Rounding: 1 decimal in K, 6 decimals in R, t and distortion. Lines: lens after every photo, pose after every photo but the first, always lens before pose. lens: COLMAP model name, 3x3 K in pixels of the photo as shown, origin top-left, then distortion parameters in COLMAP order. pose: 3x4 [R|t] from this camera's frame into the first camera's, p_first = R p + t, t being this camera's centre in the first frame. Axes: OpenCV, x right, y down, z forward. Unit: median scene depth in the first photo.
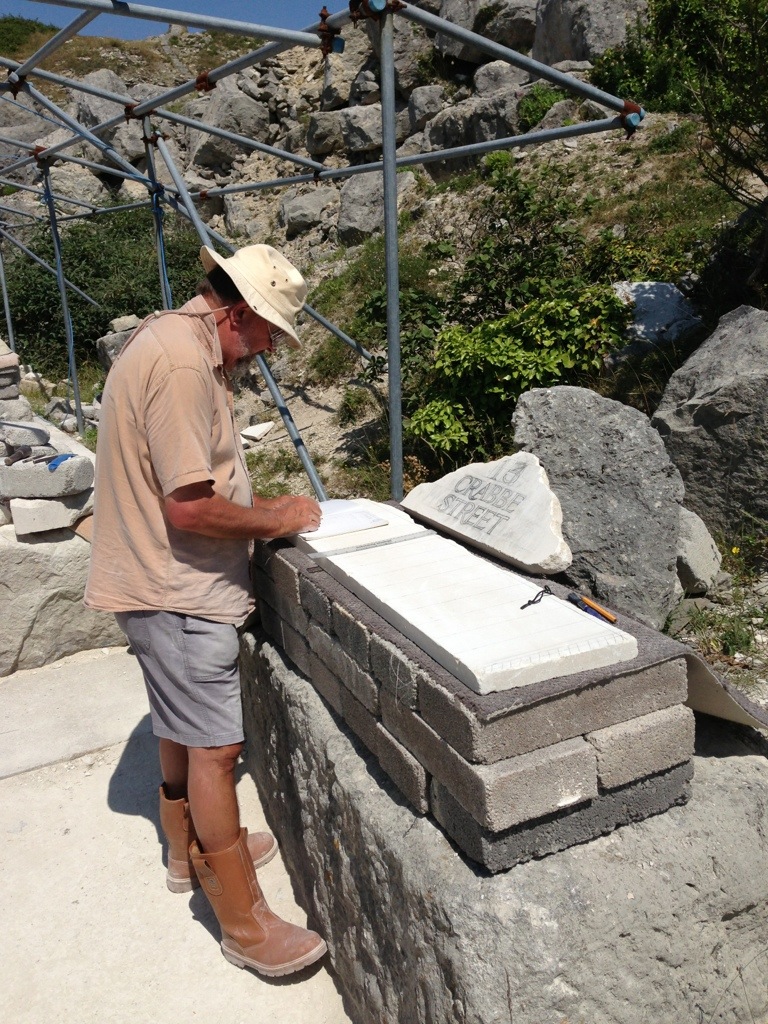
lens RADIAL K [[975.6, 0, 384.0], [0, 975.6, 512.0], [0, 0, 1]] dist [0.000803, 0.000000]
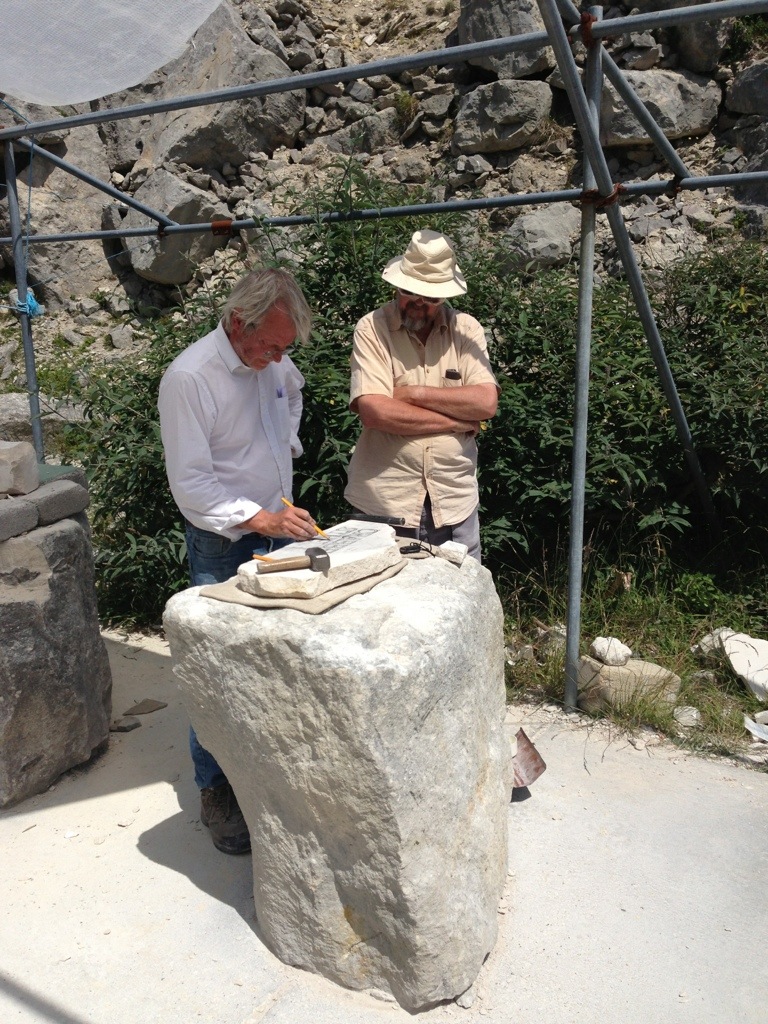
lens RADIAL K [[975.6, 0, 384.2], [0, 975.6, 512.0], [0, 0, 1]] dist [0.000803, 0.000000]
pose [[0.881044, -0.078210, 0.466524, -0.376125], [0.116955, 0.991633, -0.054633, -0.110736], [-0.458348, 0.102697, 0.882820, 0.472126]]
